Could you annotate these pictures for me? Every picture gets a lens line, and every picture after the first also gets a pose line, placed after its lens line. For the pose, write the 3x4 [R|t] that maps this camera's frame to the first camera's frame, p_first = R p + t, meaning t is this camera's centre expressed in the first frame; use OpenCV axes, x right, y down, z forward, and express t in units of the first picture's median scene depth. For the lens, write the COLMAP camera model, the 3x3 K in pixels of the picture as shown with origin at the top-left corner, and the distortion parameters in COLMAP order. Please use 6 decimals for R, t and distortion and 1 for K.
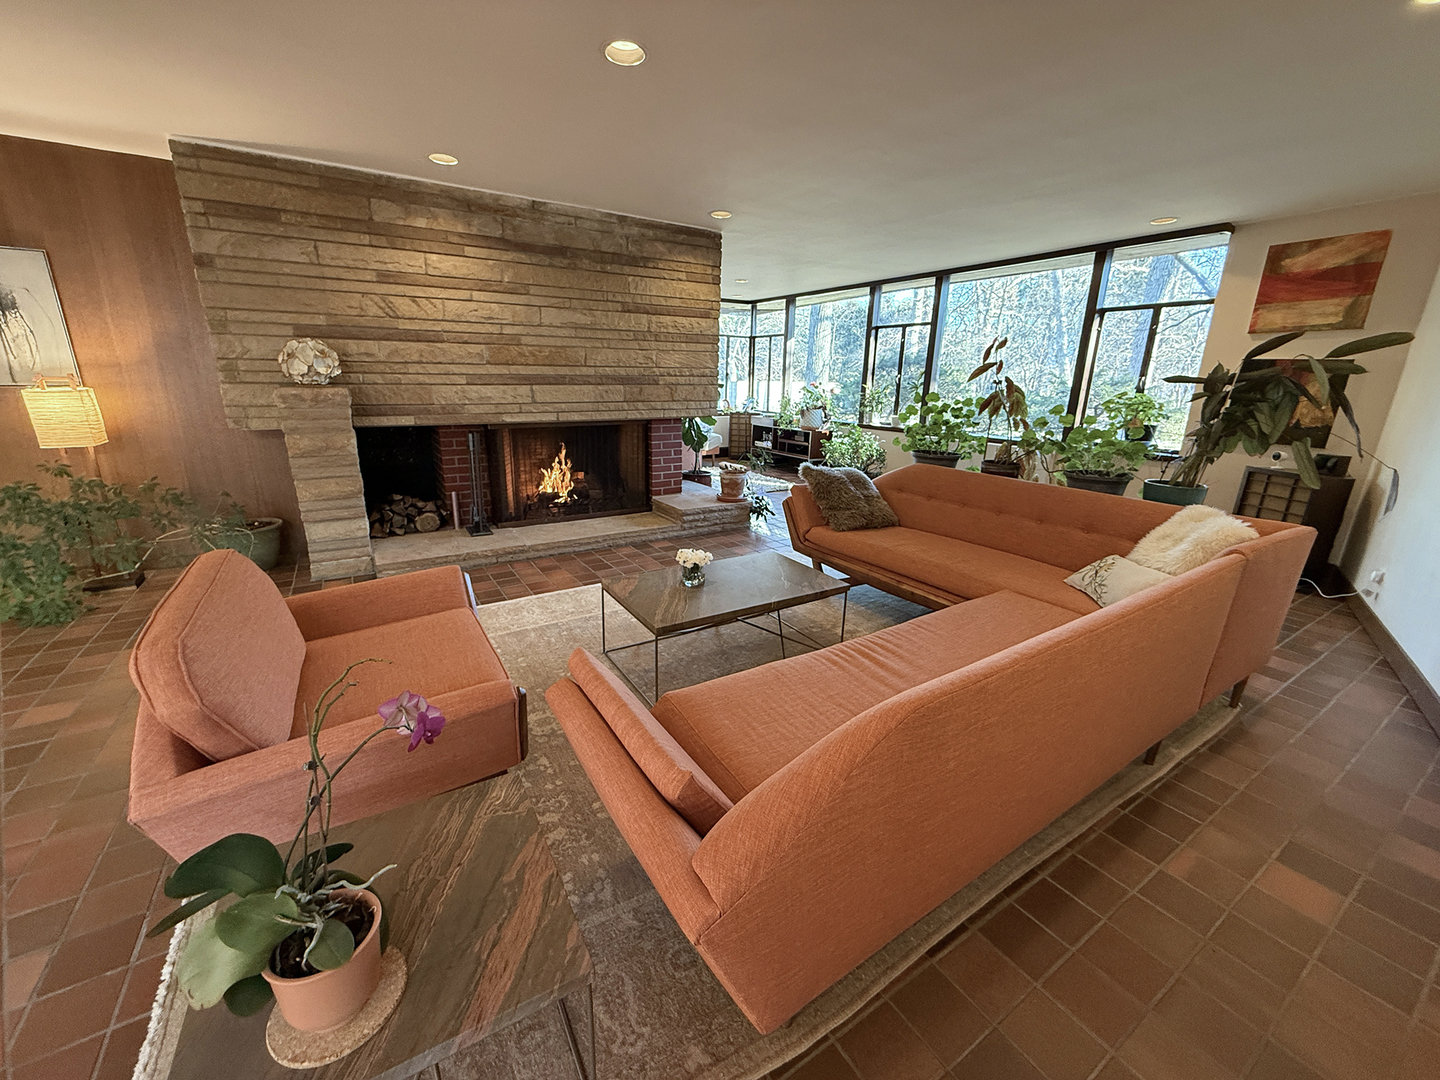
lens RADIAL K [[572.9, 0, 723.3], [0, 572.9, 544.1], [0, 0, 1]] dist [-0.007599, -0.001026]
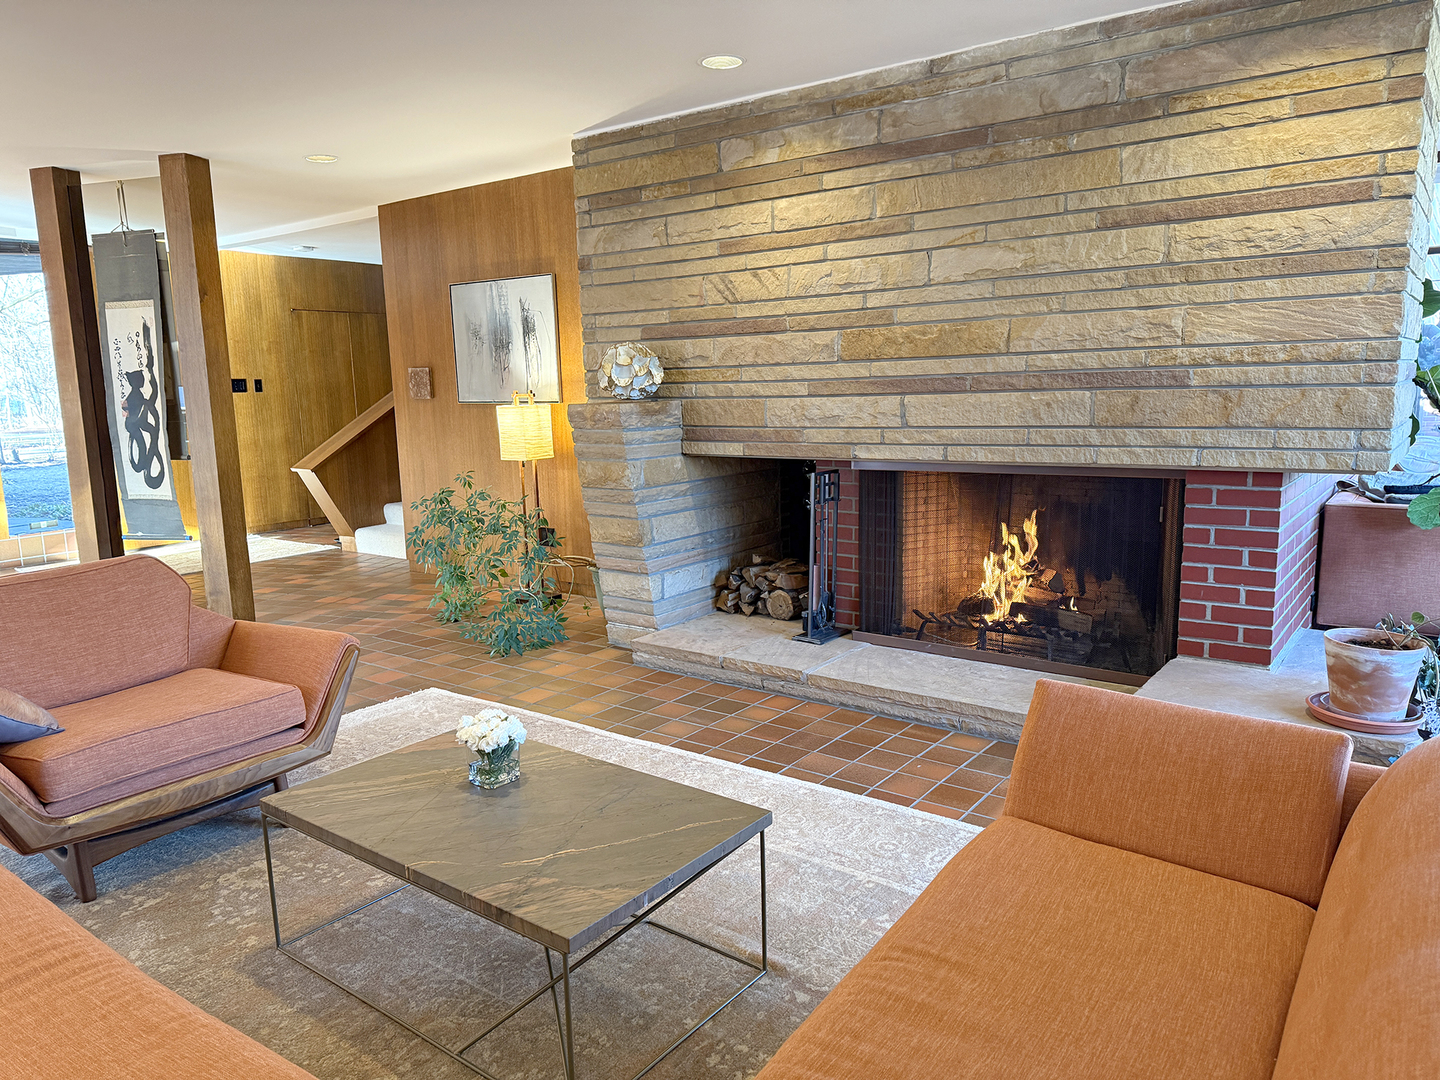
lens RADIAL K [[986.5, 0, 708.9], [0, 986.5, 573.2], [0, 0, 1]] dist [0.013809, -0.032052]
pose [[0.354888, 0.152363, -0.922410, 0.508327], [-0.231230, 0.970282, 0.071307, -0.141197], [0.905863, 0.187983, 0.379573, 0.521889]]
